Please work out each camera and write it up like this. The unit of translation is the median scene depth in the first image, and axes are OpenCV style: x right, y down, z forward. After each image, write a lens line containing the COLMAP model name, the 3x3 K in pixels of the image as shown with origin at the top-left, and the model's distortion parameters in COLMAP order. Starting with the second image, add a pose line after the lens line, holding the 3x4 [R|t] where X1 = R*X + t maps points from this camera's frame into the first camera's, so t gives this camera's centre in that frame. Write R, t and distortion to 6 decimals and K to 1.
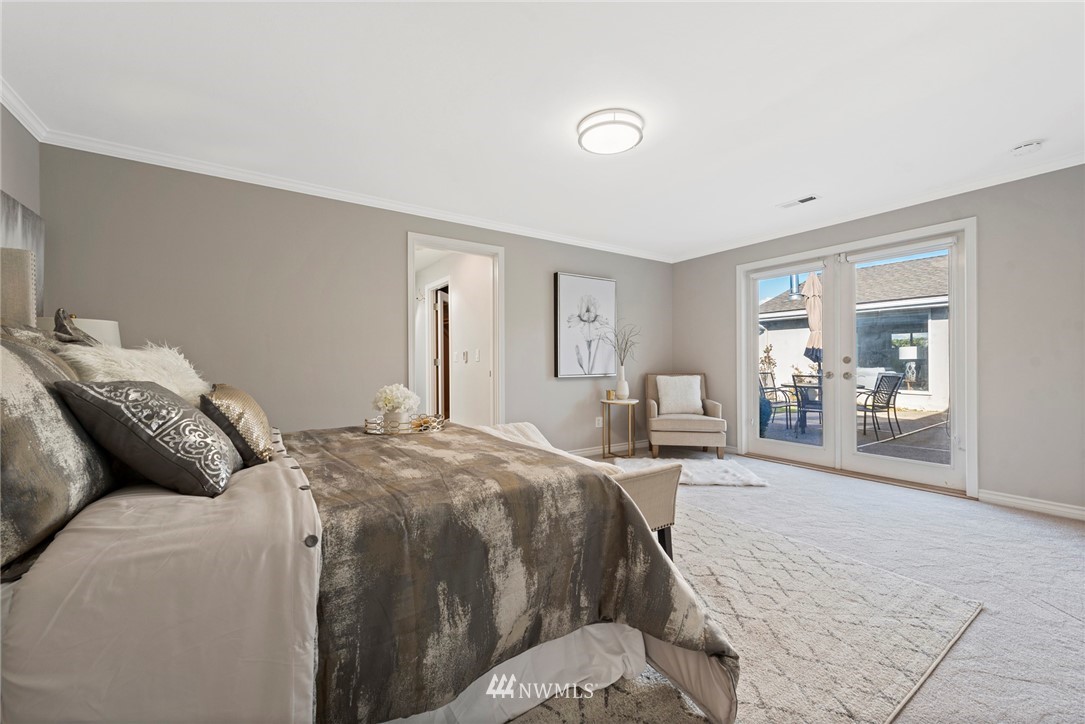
lens RADIAL K [[433.5, 0, 540.4], [0, 433.5, 364.1], [0, 0, 1]] dist [0.013369, -0.003389]
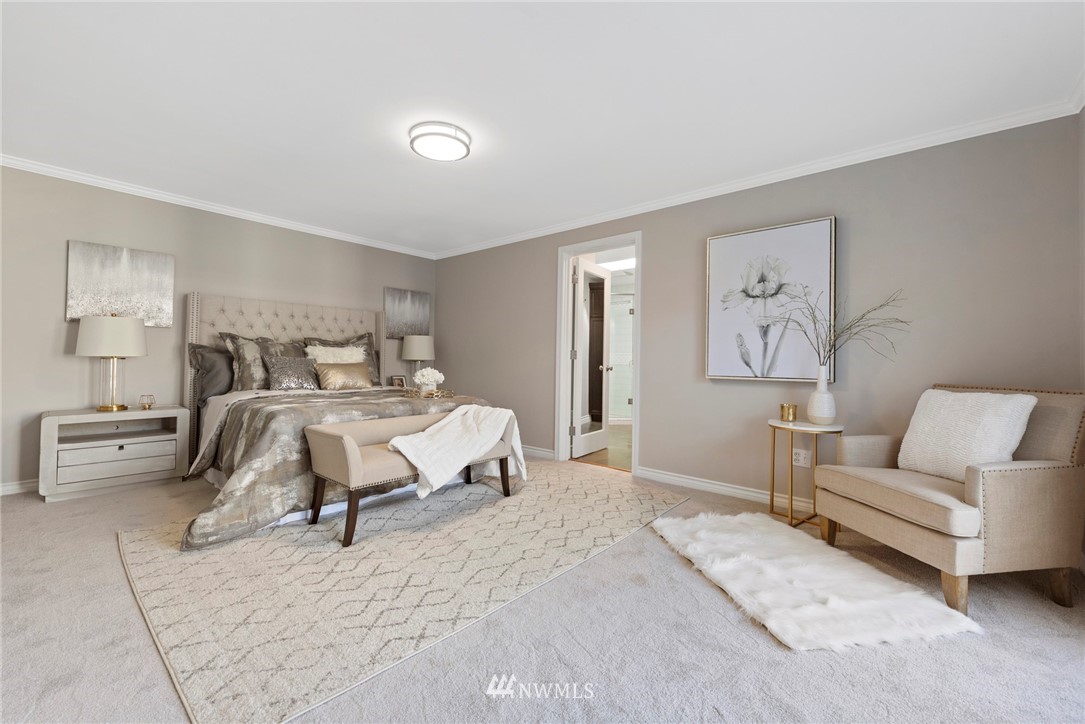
lens RADIAL K [[439.3, 0, 539.6], [0, 439.3, 356.8], [0, 0, 1]] dist [0.004429, -0.001800]
pose [[0.253678, 0.002402, -0.967286, 0.677583], [-0.021080, 0.999773, -0.003046, 0.002389], [0.967059, 0.021163, 0.253671, 0.509302]]
